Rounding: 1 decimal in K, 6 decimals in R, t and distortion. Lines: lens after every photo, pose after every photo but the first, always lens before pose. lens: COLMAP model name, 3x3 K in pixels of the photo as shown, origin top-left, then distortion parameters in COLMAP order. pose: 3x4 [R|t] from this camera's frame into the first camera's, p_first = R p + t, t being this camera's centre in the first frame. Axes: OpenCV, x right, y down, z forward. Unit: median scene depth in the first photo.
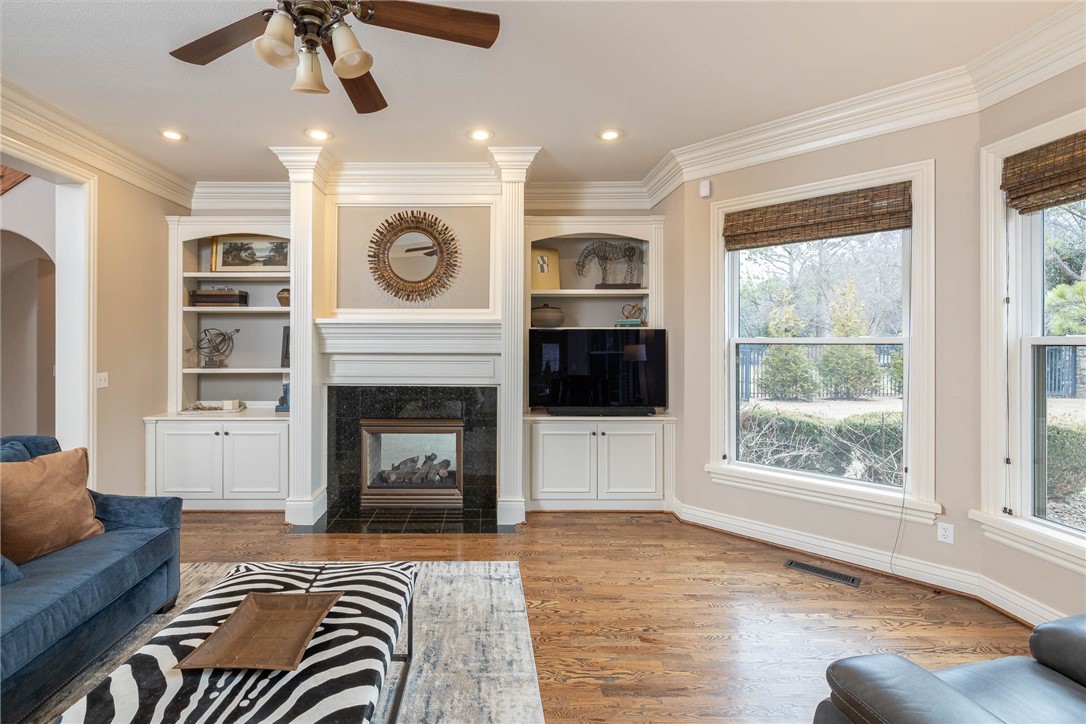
lens RADIAL K [[499.5, 0, 494.0], [0, 499.5, 341.1], [0, 0, 1]] dist [0.000386, 0.000072]
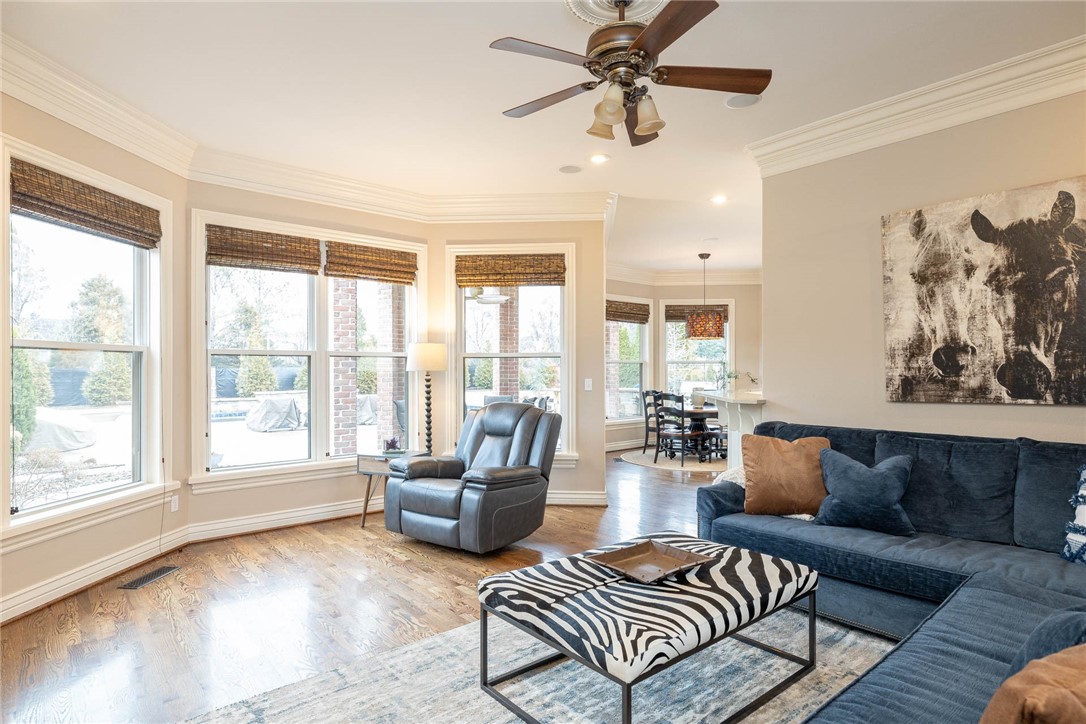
lens RADIAL K [[596.2, 0, 545.0], [0, 596.2, 367.9], [0, 0, 1]] dist [0.000573, 0.001670]
pose [[-0.662216, 0.007164, 0.749279, -0.547969], [0.003770, 0.999973, -0.006229, 0.037900], [-0.749304, -0.001301, -0.662225, 0.854298]]
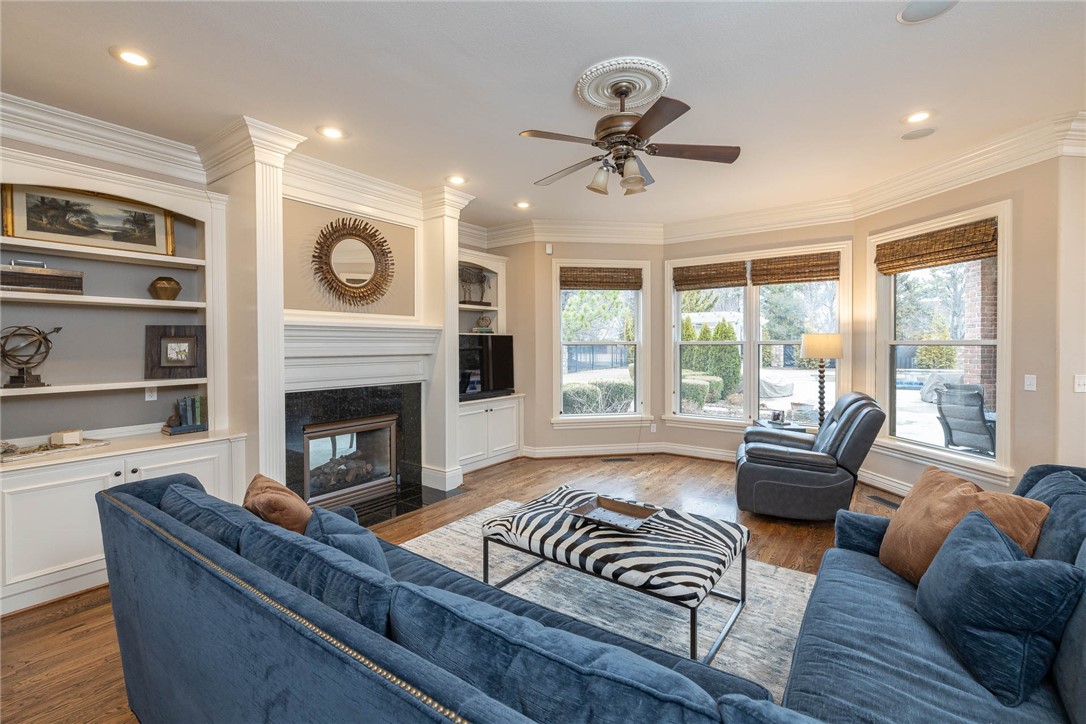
lens RADIAL K [[476.1, 0, 551.3], [0, 476.1, 351.6], [0, 0, 1]] dist [0.001987, 0.000388]
pose [[0.574510, -0.016741, 0.818327, -0.737971], [0.001978, 0.999816, 0.019065, -0.002740], [-0.818496, -0.009334, 0.574437, 0.095408]]
